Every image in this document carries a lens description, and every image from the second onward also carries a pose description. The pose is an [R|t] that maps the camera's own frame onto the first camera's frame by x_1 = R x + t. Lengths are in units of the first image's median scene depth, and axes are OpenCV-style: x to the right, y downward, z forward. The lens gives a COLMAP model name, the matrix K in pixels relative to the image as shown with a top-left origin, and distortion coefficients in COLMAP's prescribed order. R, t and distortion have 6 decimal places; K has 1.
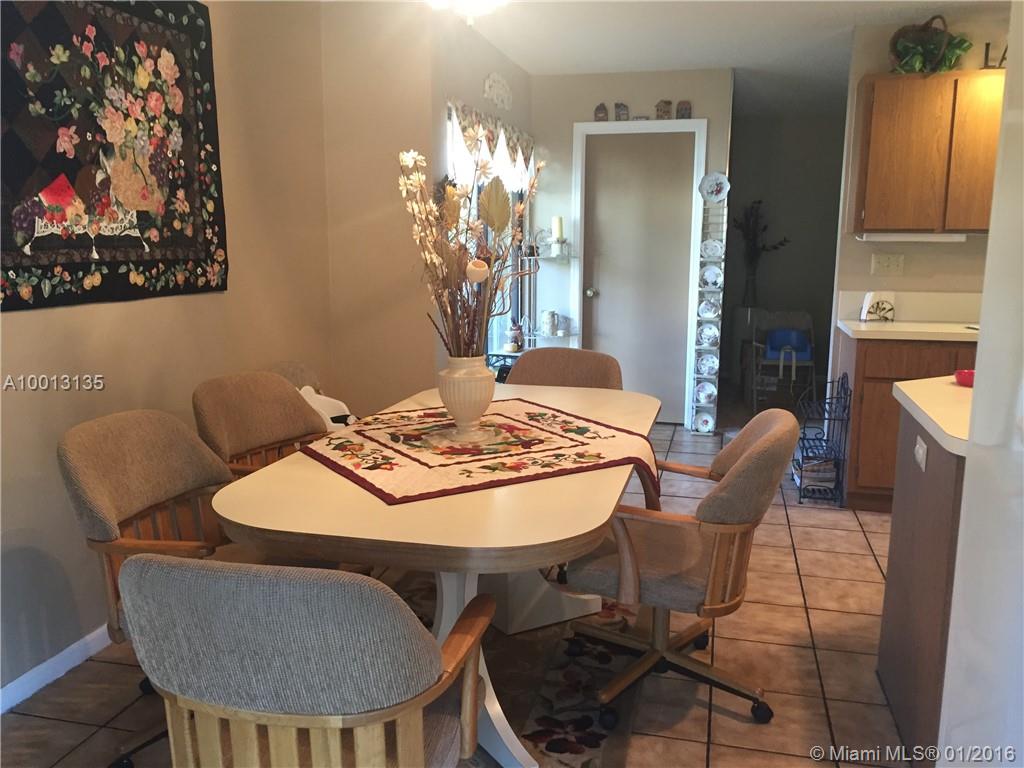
lens RADIAL K [[873.4, 0, 512.6], [0, 873.4, 388.3], [0, 0, 1]] dist [0.038633, -0.057641]
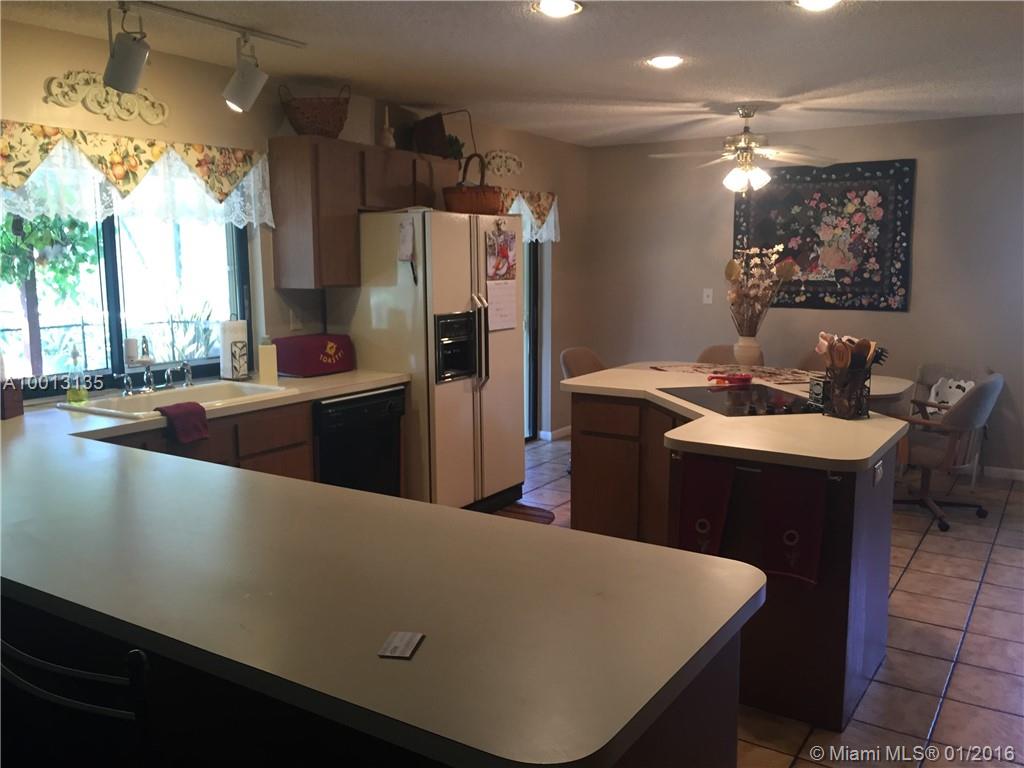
lens RADIAL K [[873.4, 0, 512.0], [0, 873.4, 383.2], [0, 0, 1]] dist [0.038633, -0.057641]
pose [[-0.317087, 0.137099, -0.938435, 1.861598], [-0.158678, 0.967879, 0.195017, -0.218328], [0.935028, 0.210746, -0.285147, 0.898845]]
